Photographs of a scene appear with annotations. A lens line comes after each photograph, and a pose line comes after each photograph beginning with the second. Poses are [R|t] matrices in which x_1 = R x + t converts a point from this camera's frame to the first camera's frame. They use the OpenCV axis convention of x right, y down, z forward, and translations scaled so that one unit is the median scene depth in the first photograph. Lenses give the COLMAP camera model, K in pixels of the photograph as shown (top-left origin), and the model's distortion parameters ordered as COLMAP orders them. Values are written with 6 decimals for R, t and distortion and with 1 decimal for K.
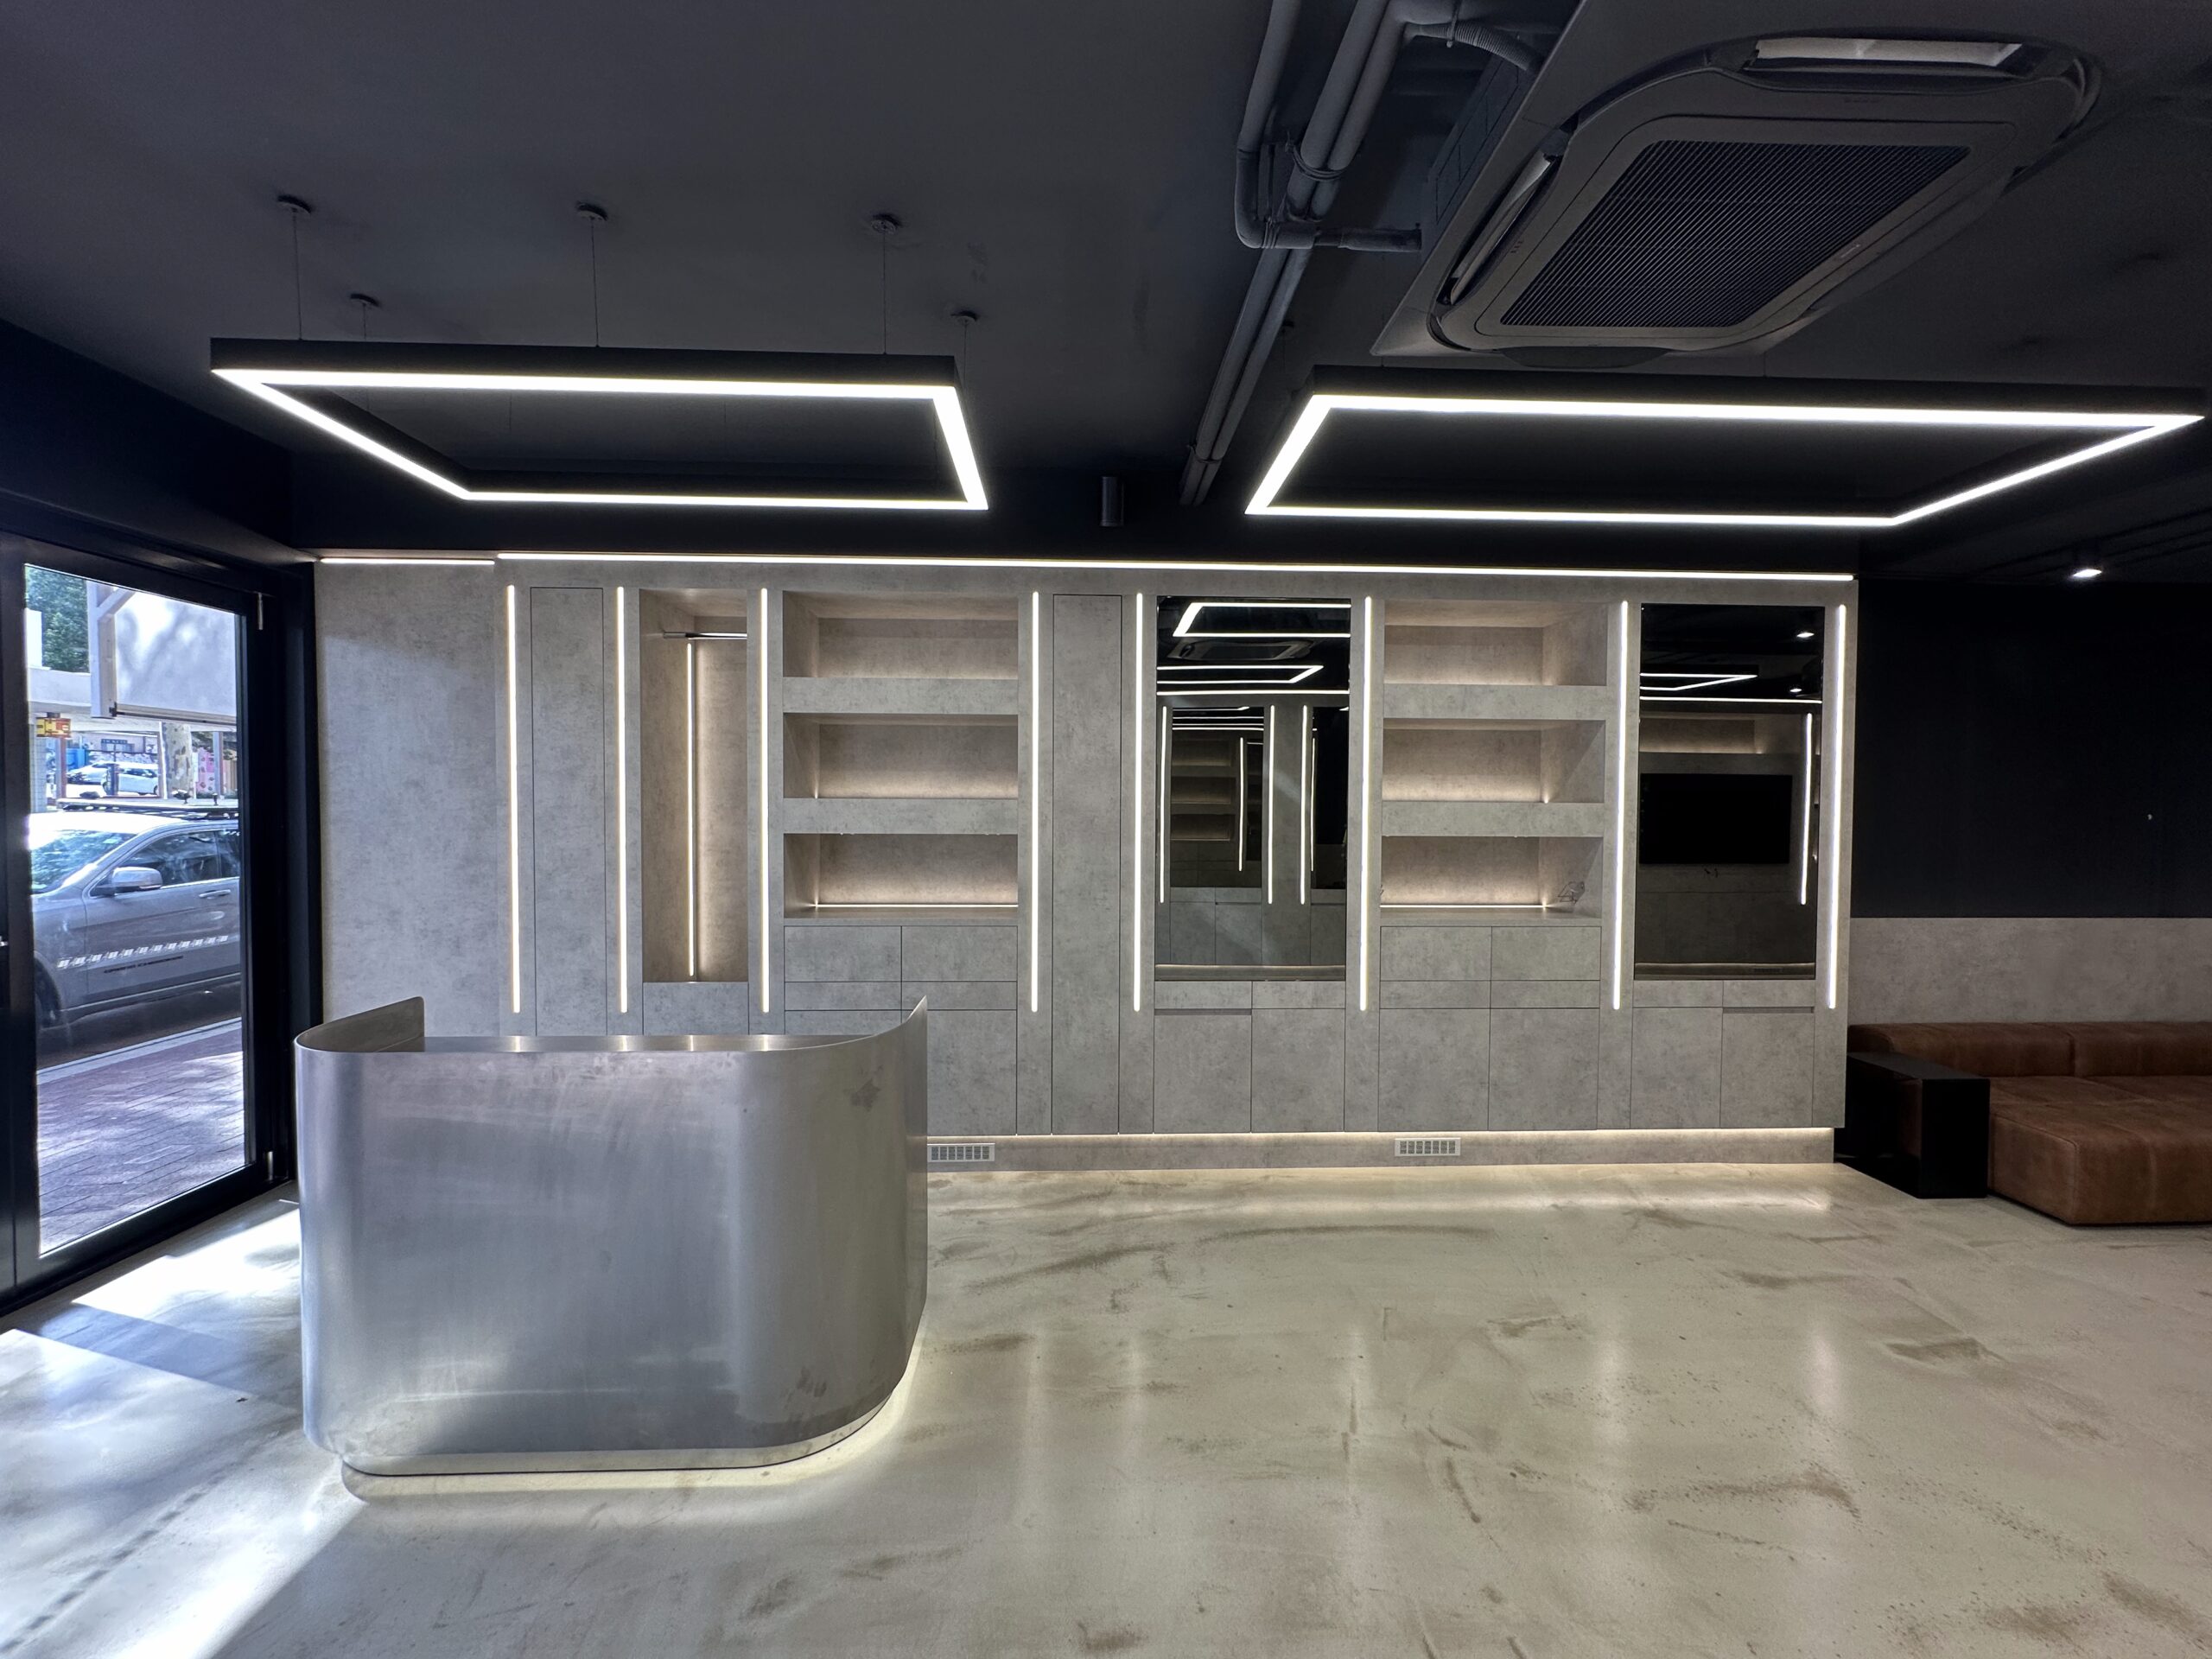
lens RADIAL K [[884.9, 0, 1104.1], [0, 884.9, 827.1], [0, 0, 1]] dist [-0.001438, 0.000450]
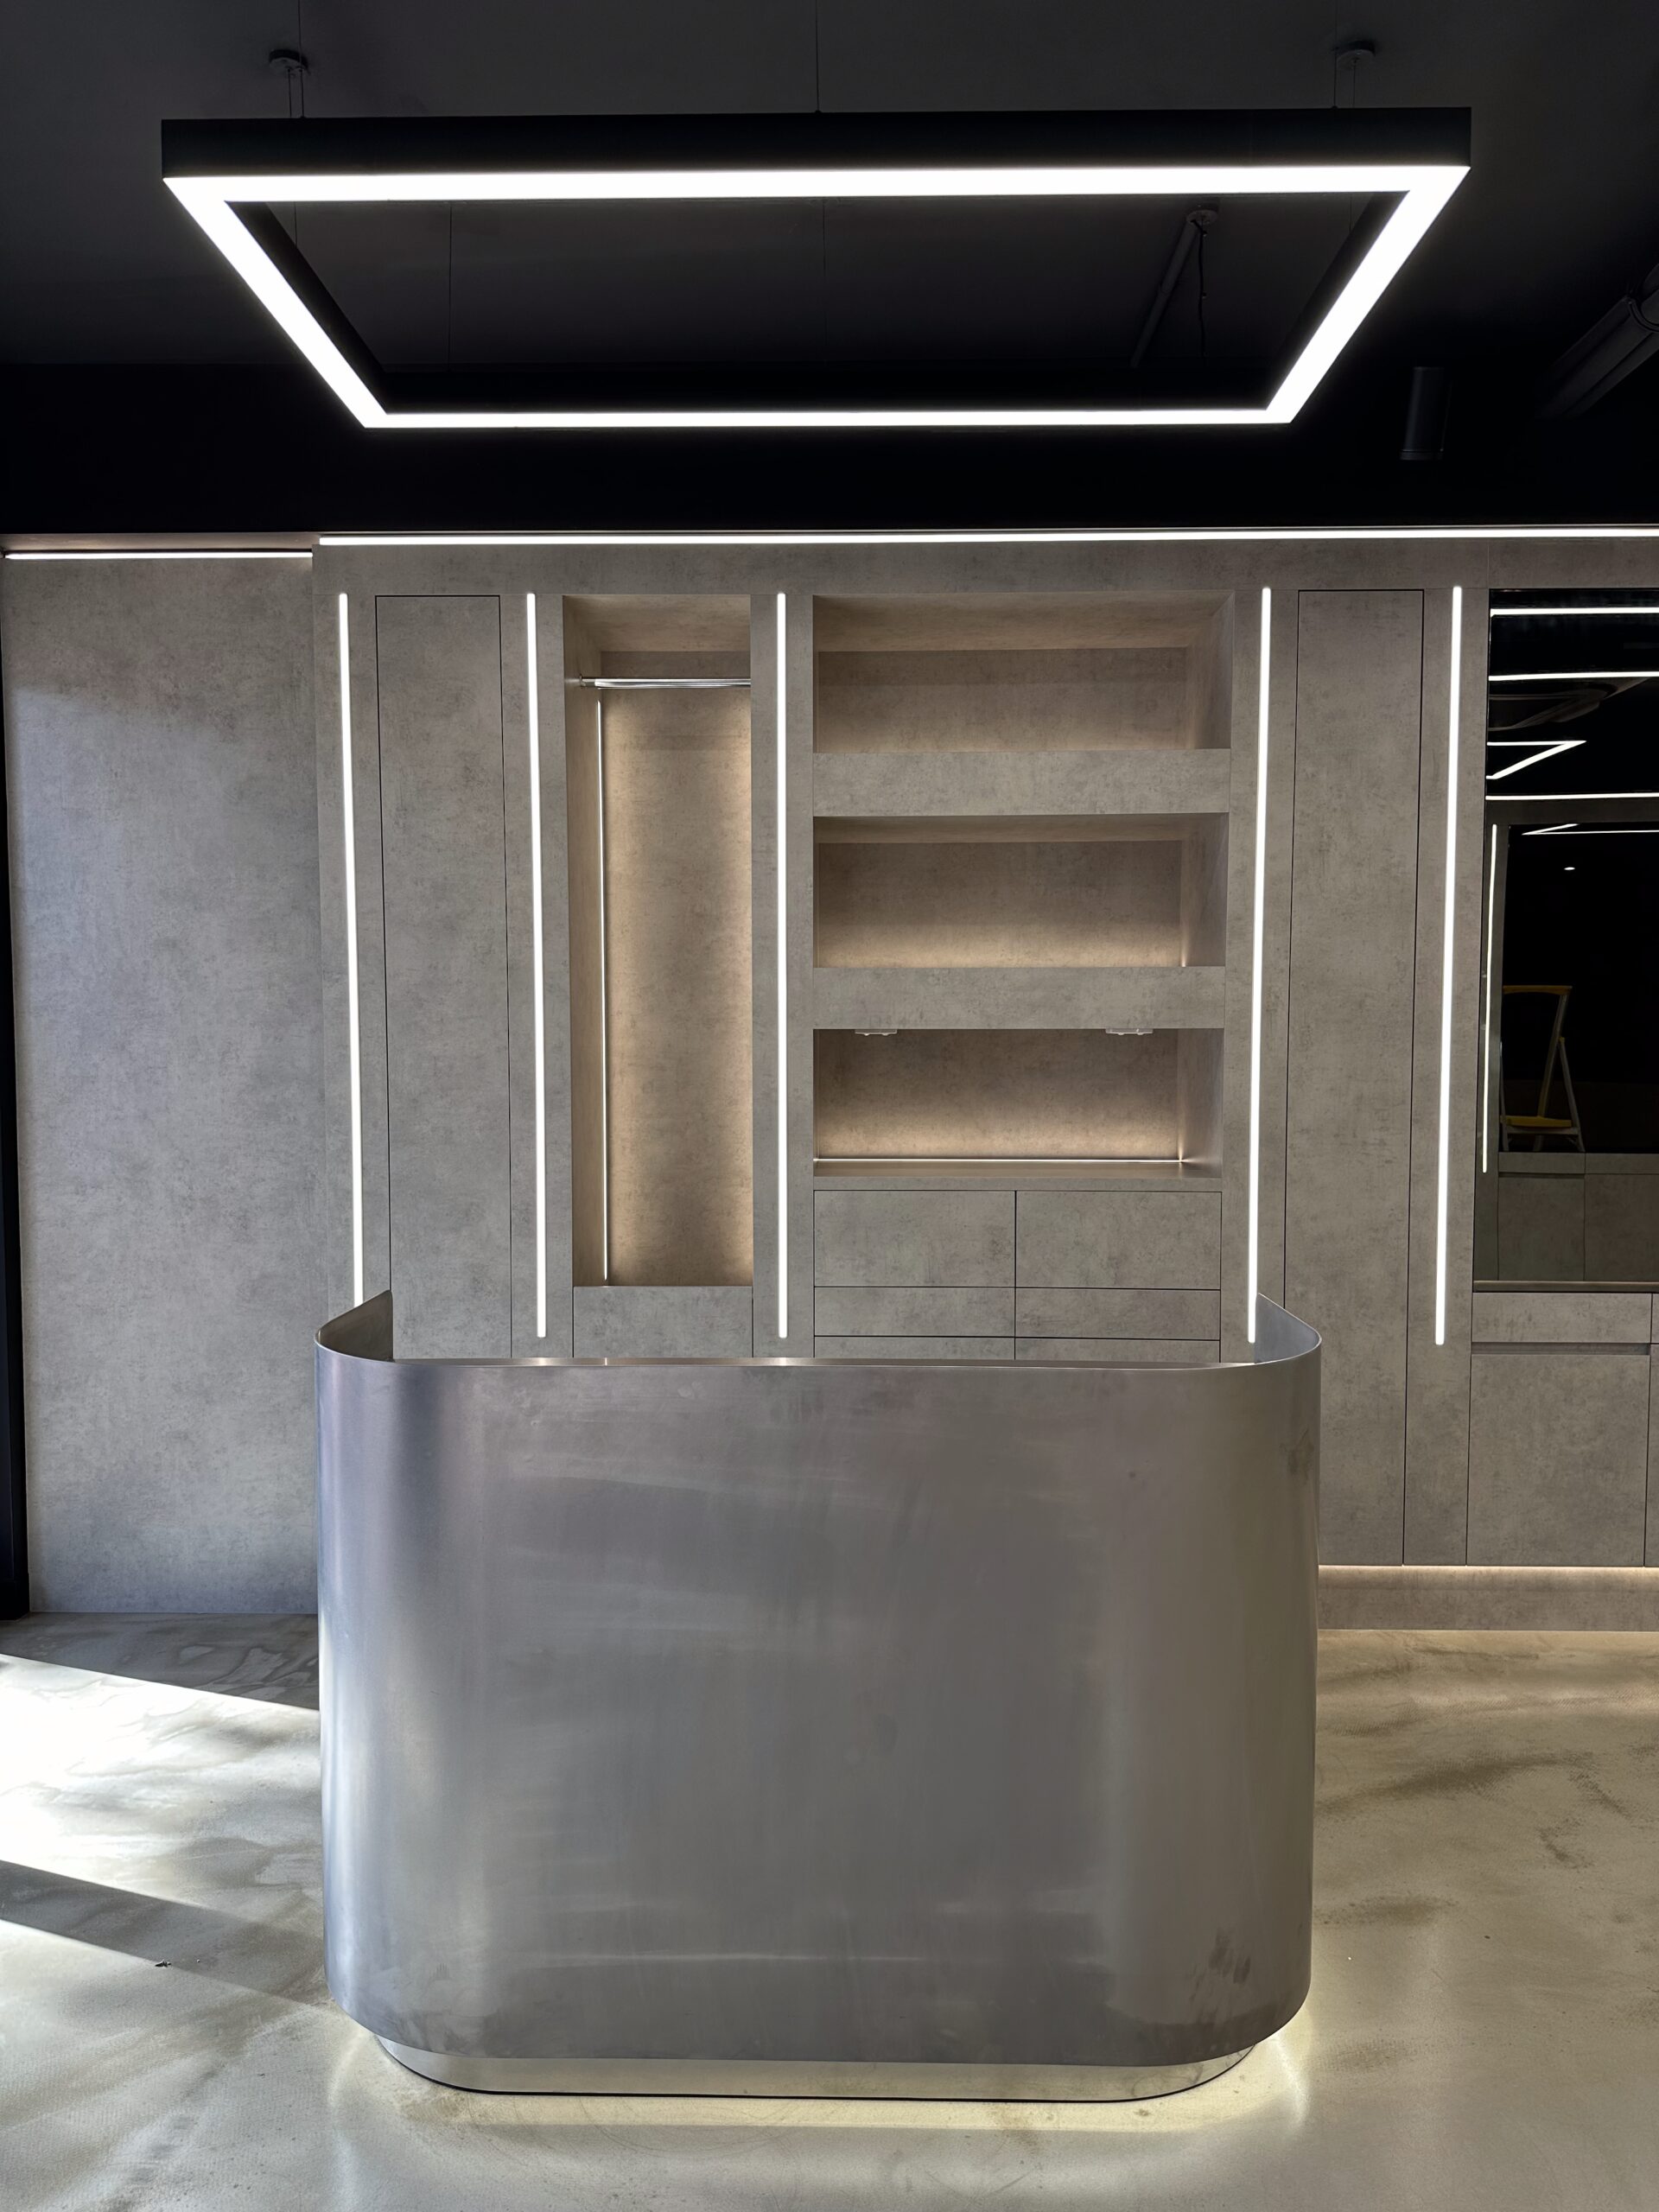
lens RADIAL K [[1557.0, 0, 824.2], [0, 1557.0, 1114.4], [0, 0, 1]] dist [0.049036, -0.050404]
pose [[0.998264, -0.001215, -0.058880, -0.293919], [0.003113, 0.999478, 0.032159, 0.030103], [0.058810, -0.032286, 0.997747, -0.002784]]
